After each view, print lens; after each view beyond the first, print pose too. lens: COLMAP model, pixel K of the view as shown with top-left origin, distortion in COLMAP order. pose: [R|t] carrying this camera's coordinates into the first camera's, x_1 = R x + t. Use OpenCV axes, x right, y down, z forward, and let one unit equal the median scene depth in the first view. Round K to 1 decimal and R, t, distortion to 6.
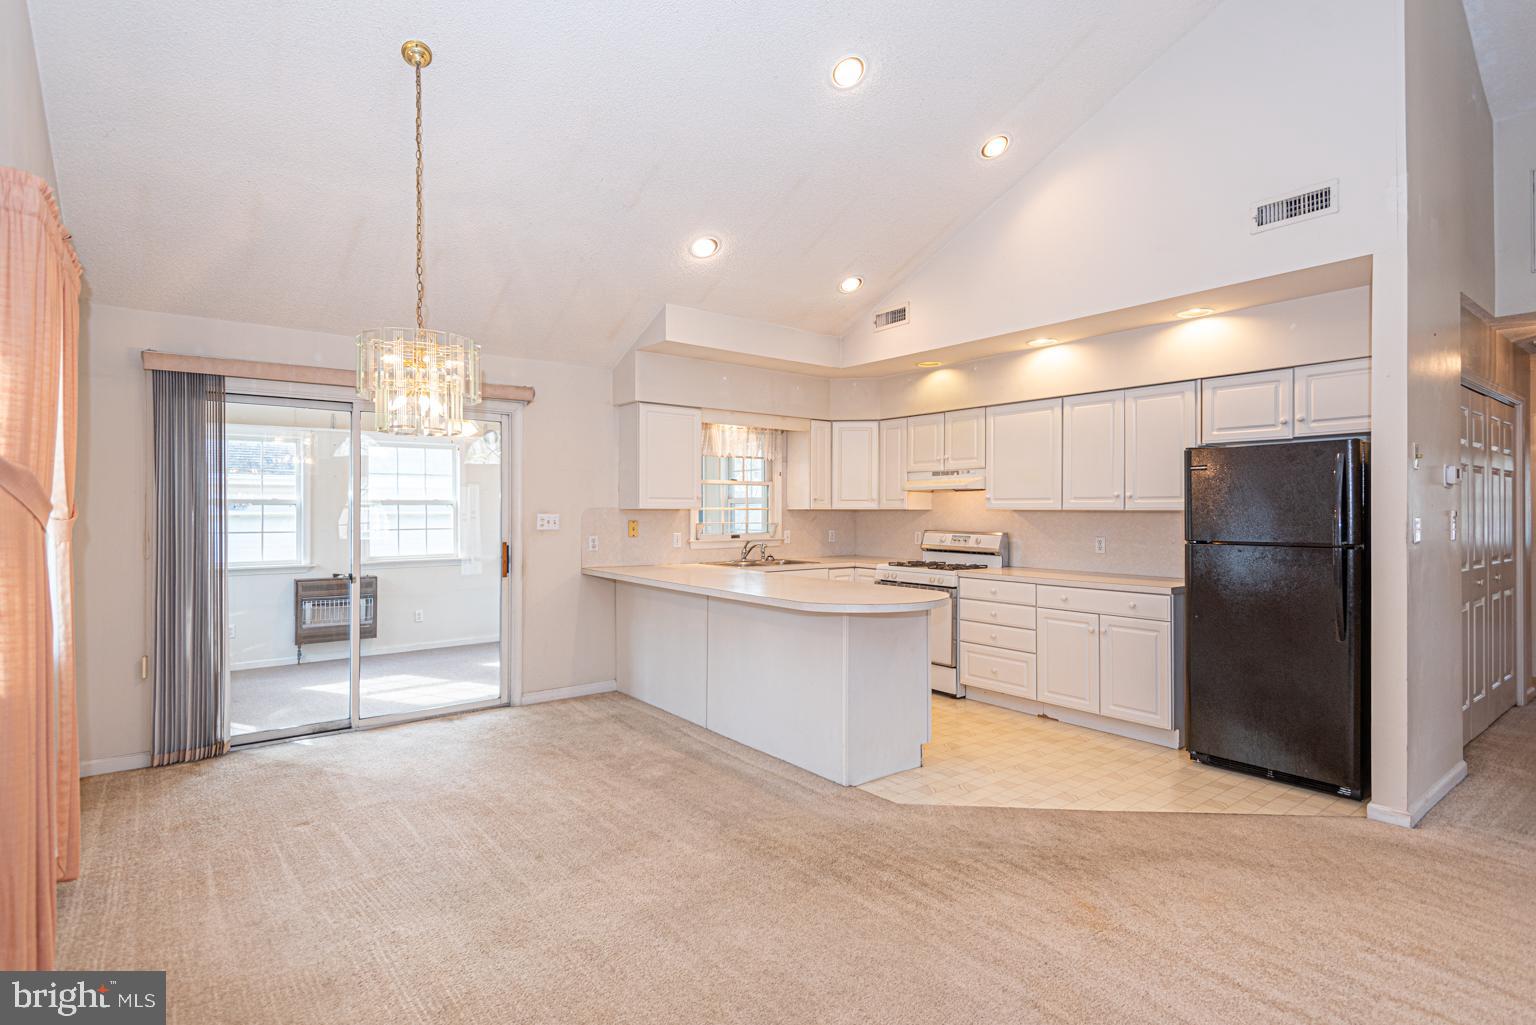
lens RADIAL K [[728.3, 0, 767.3], [0, 728.3, 505.2], [0, 0, 1]] dist [0.000263, -0.011602]
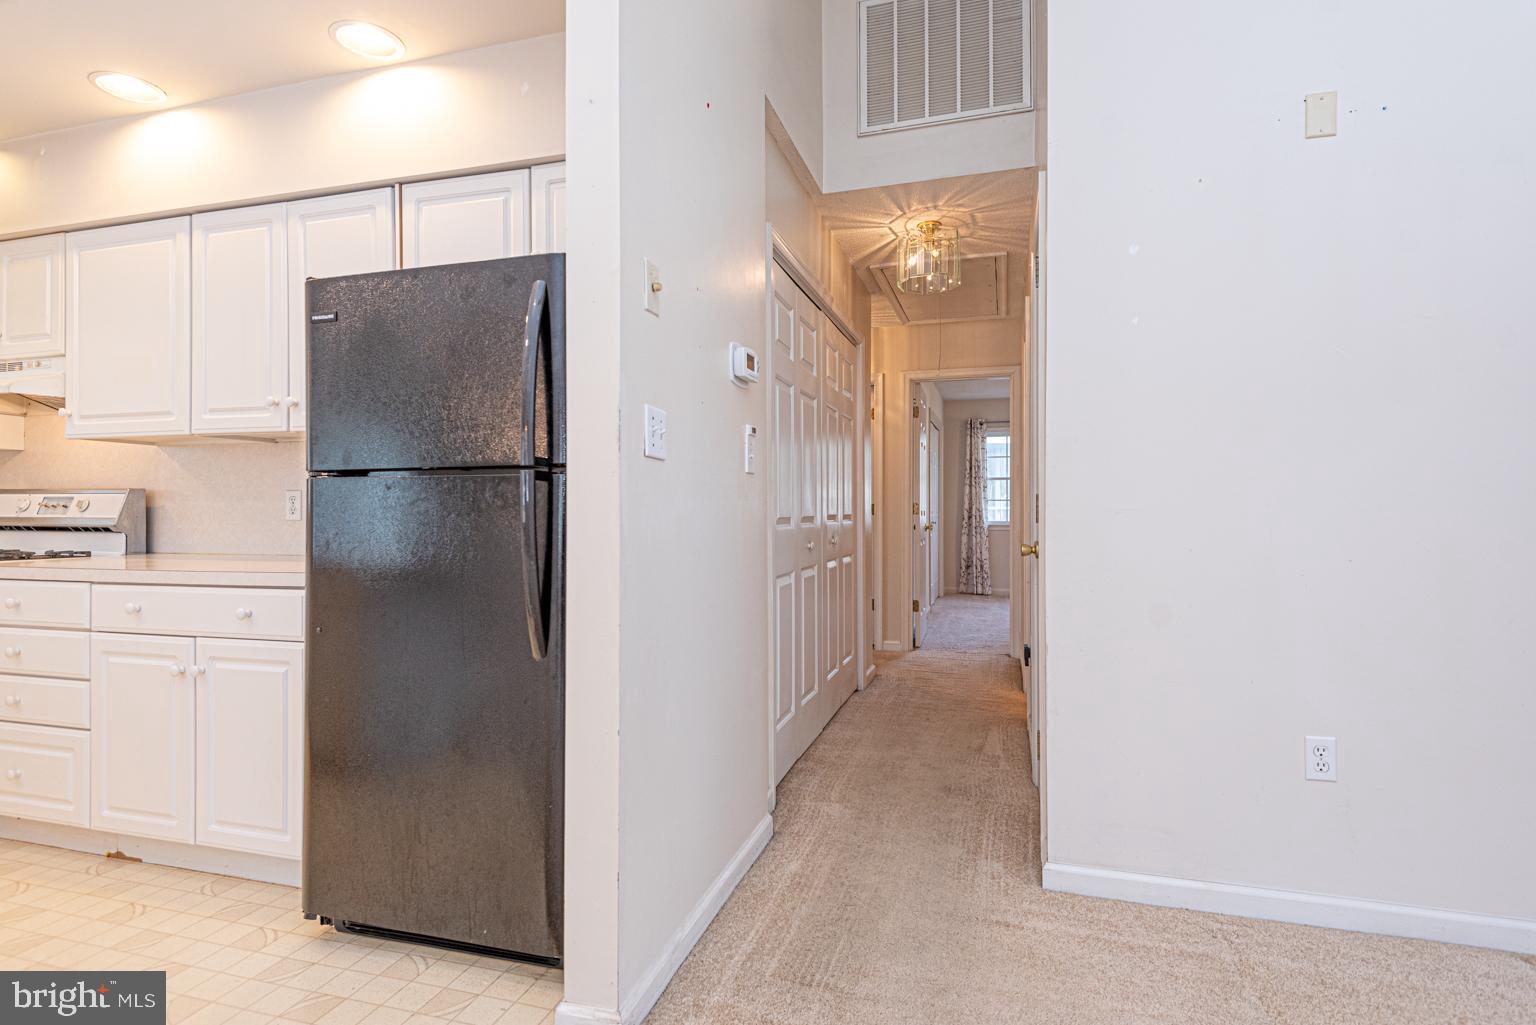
lens RADIAL K [[728.3, 0, 767.3], [0, 728.3, 505.2], [0, 0, 1]] dist [0.000263, -0.011602]
pose [[0.805669, 0.001903, 0.592363, 0.446380], [0.000916, 0.999990, -0.004459, 0.061034], [-0.592366, 0.004135, 0.805659, 0.363518]]
